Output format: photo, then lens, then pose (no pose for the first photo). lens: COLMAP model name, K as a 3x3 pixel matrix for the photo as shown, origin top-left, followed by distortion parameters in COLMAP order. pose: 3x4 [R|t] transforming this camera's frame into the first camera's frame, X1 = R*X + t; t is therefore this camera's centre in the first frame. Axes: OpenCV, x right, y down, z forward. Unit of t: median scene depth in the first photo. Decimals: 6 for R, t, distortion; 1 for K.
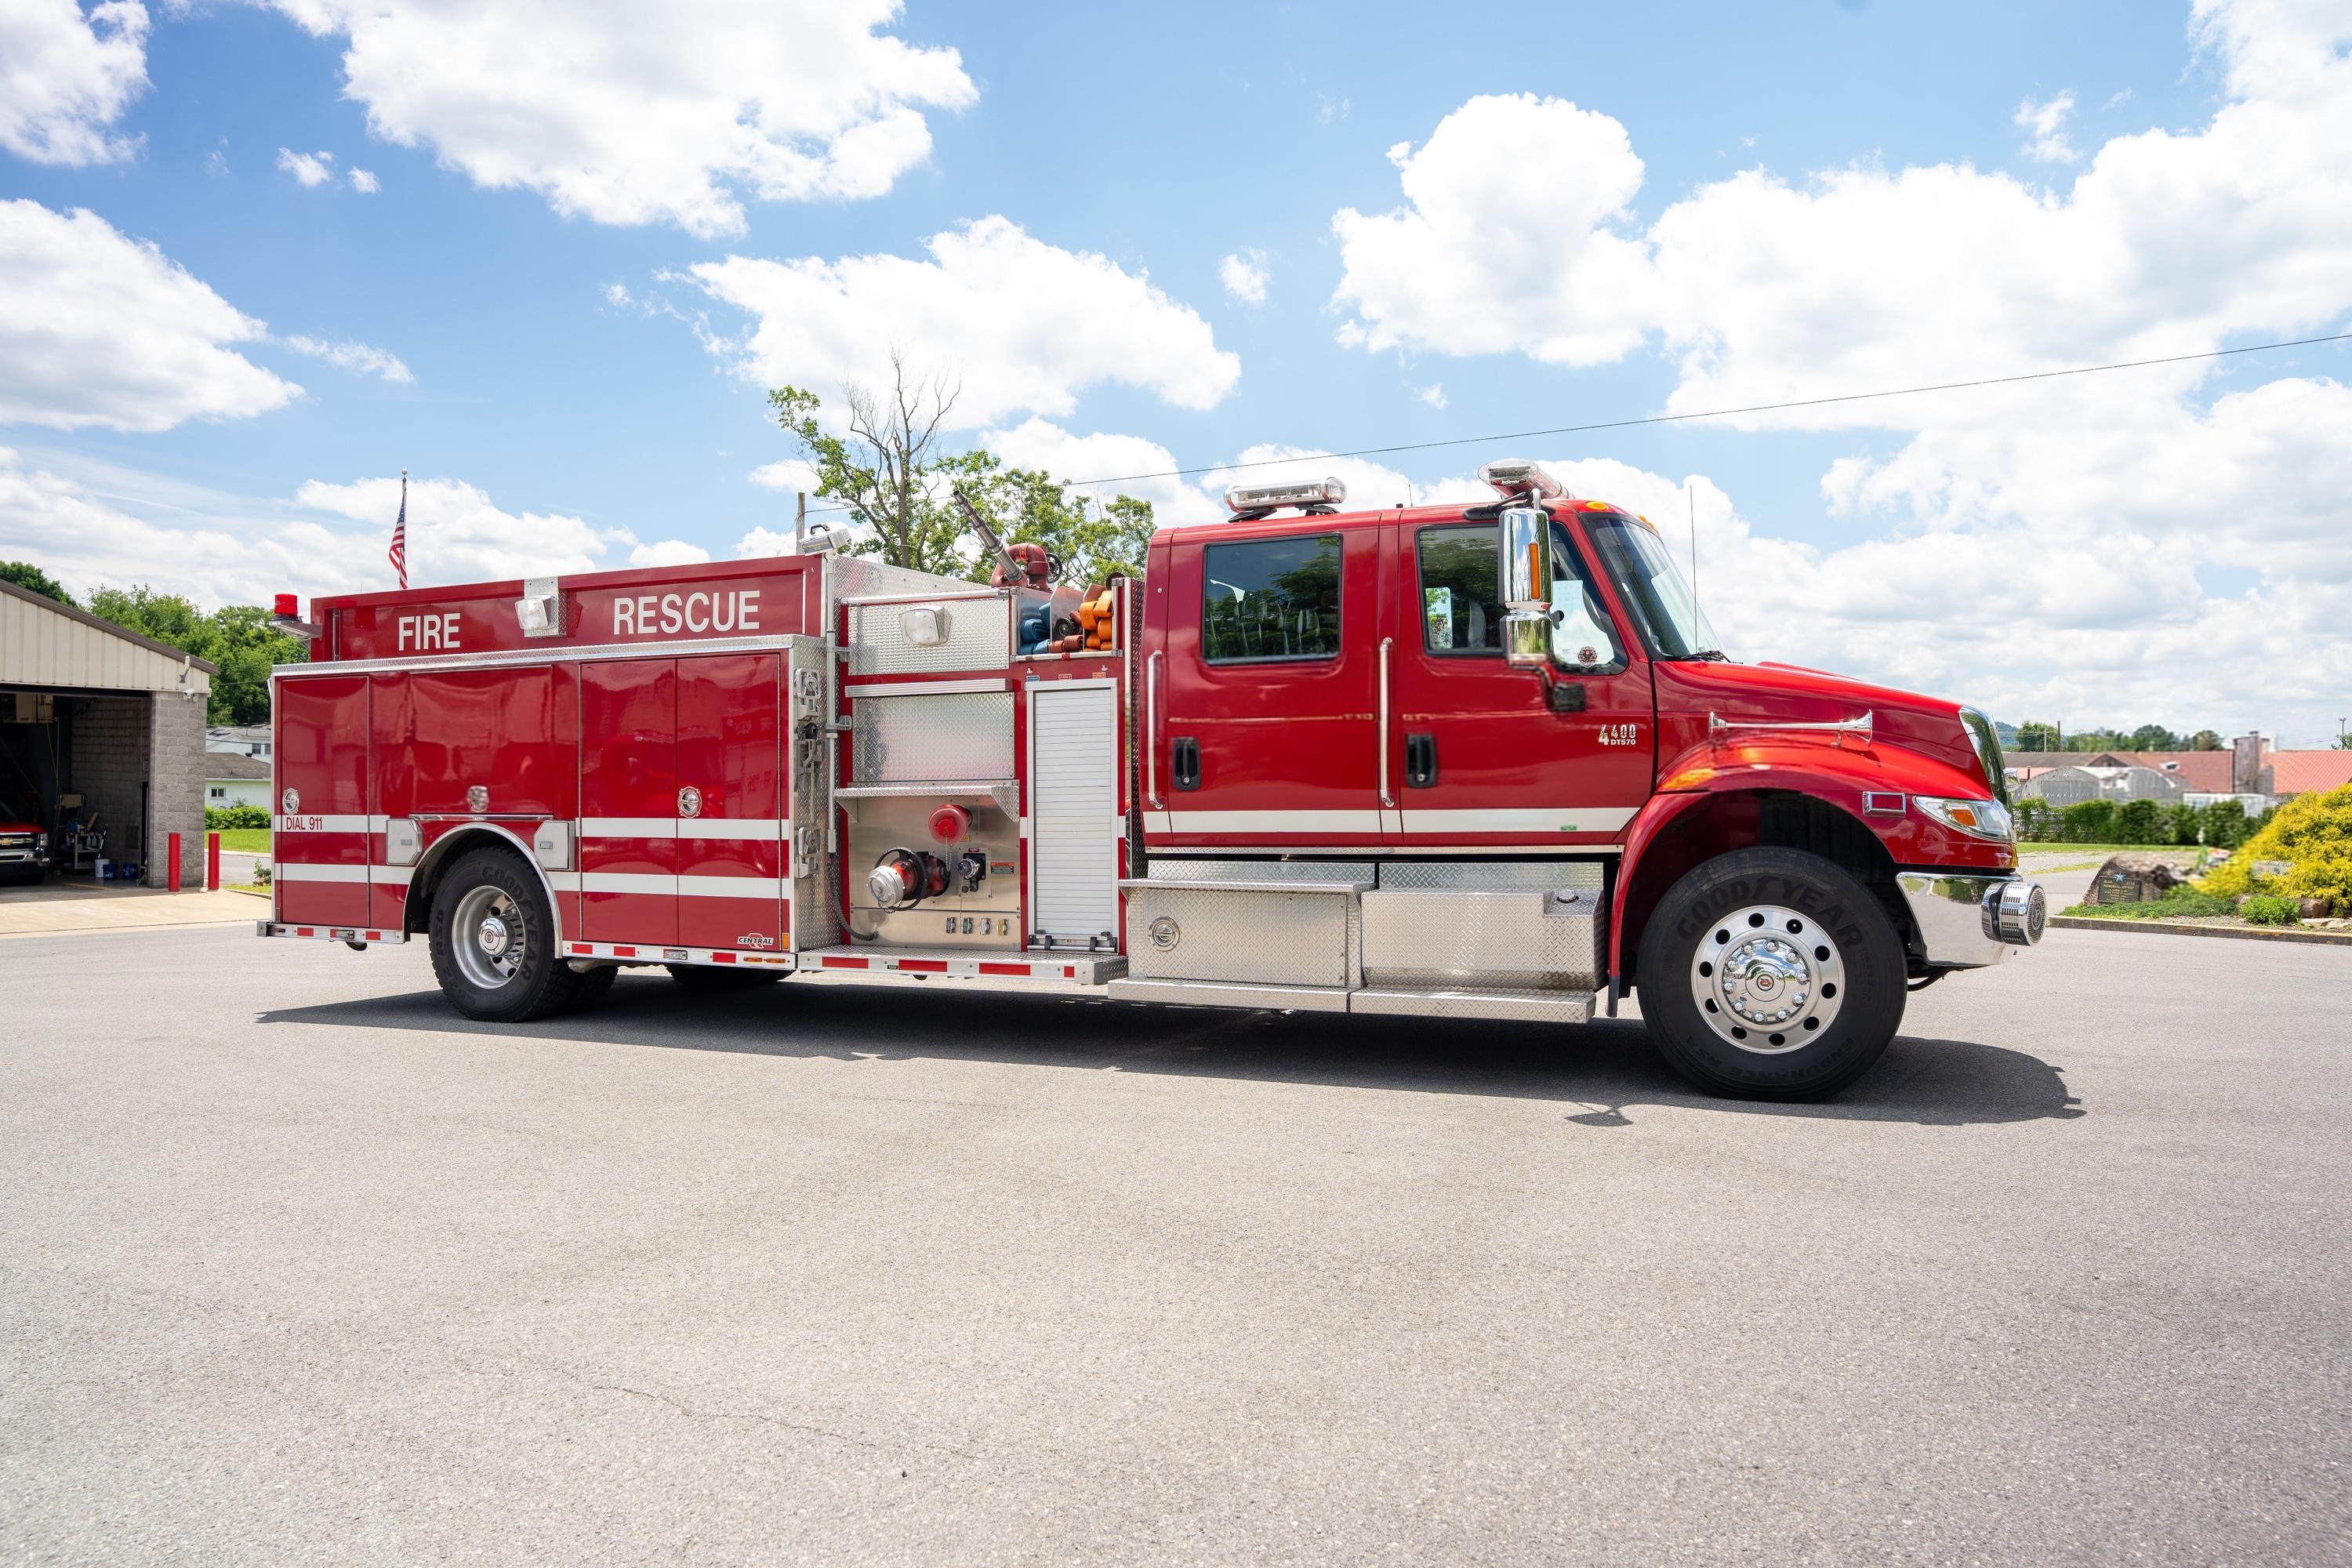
lens RADIAL K [[1669.0, 0, 1168.6], [0, 1669.0, 819.3], [0, 0, 1]] dist [-0.140043, 0.109046]
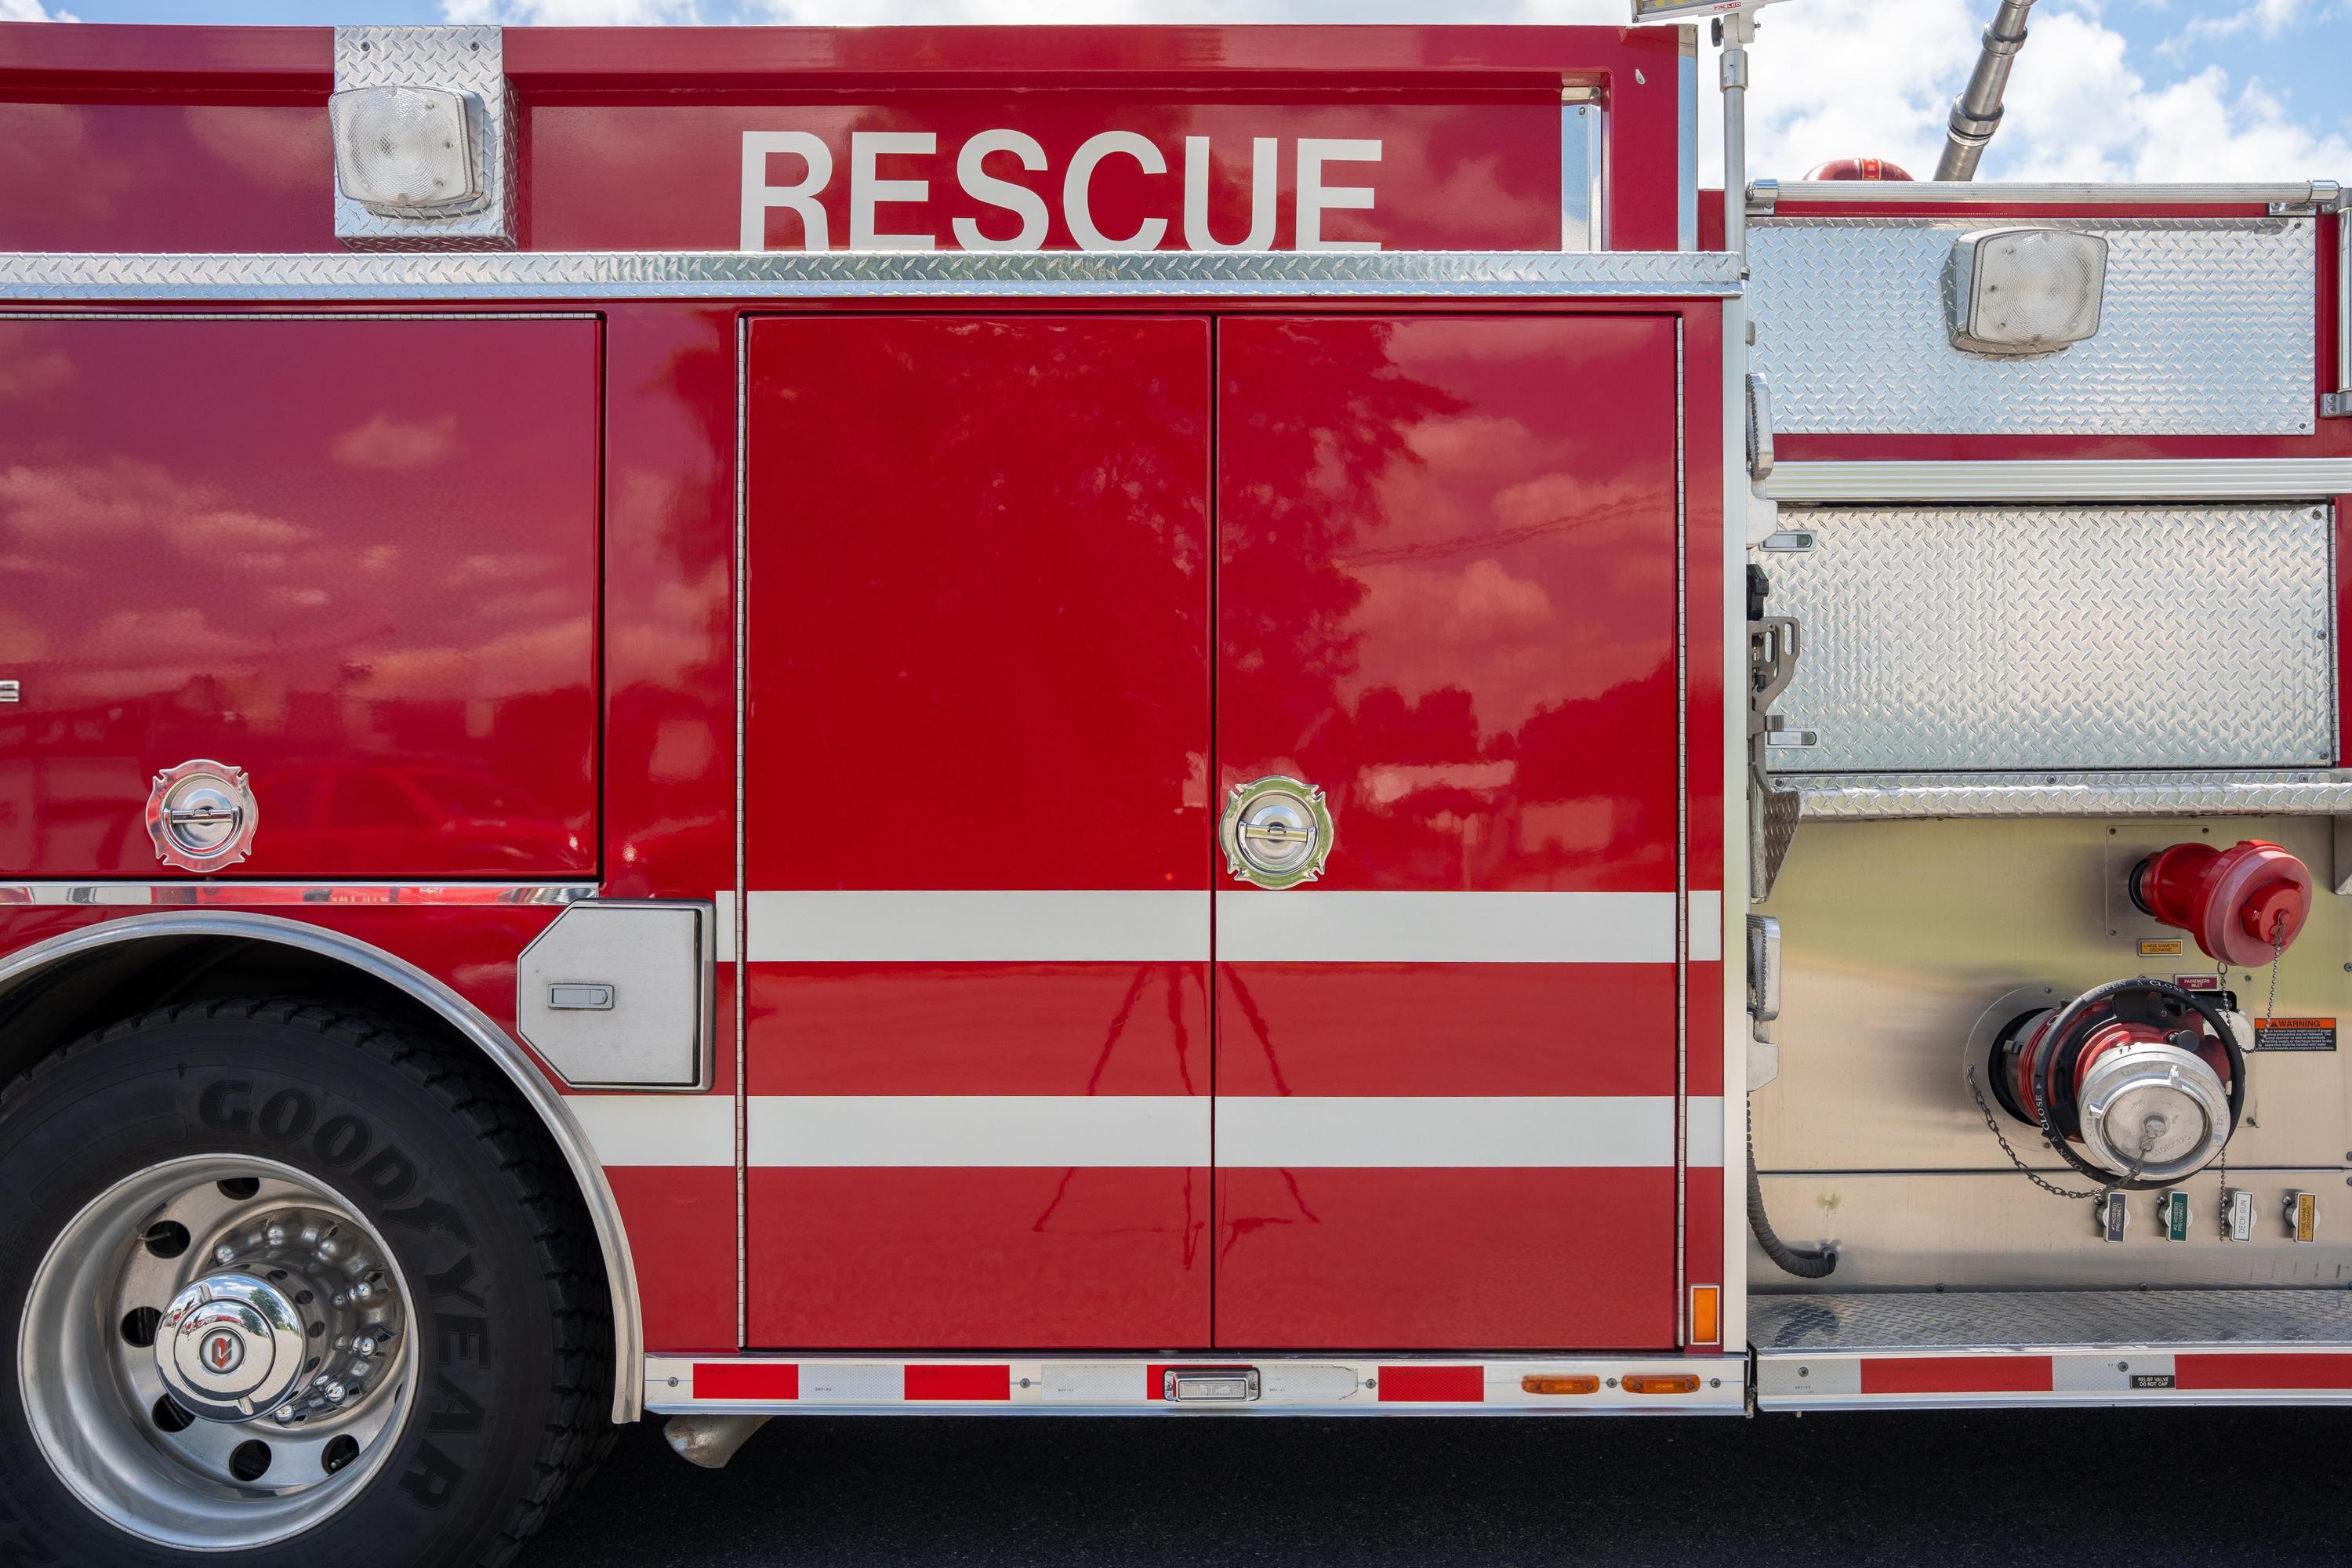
lens RADIAL K [[2090.1, 0, 1173.6], [0, 2090.1, 855.4], [0, 0, 1]] dist [-0.057733, 0.095994]
pose [[0.906830, 0.002866, 0.421488, -0.469788], [0.006332, 0.999771, -0.020422, 0.000691], [-0.421450, 0.021189, 0.906604, 0.712691]]
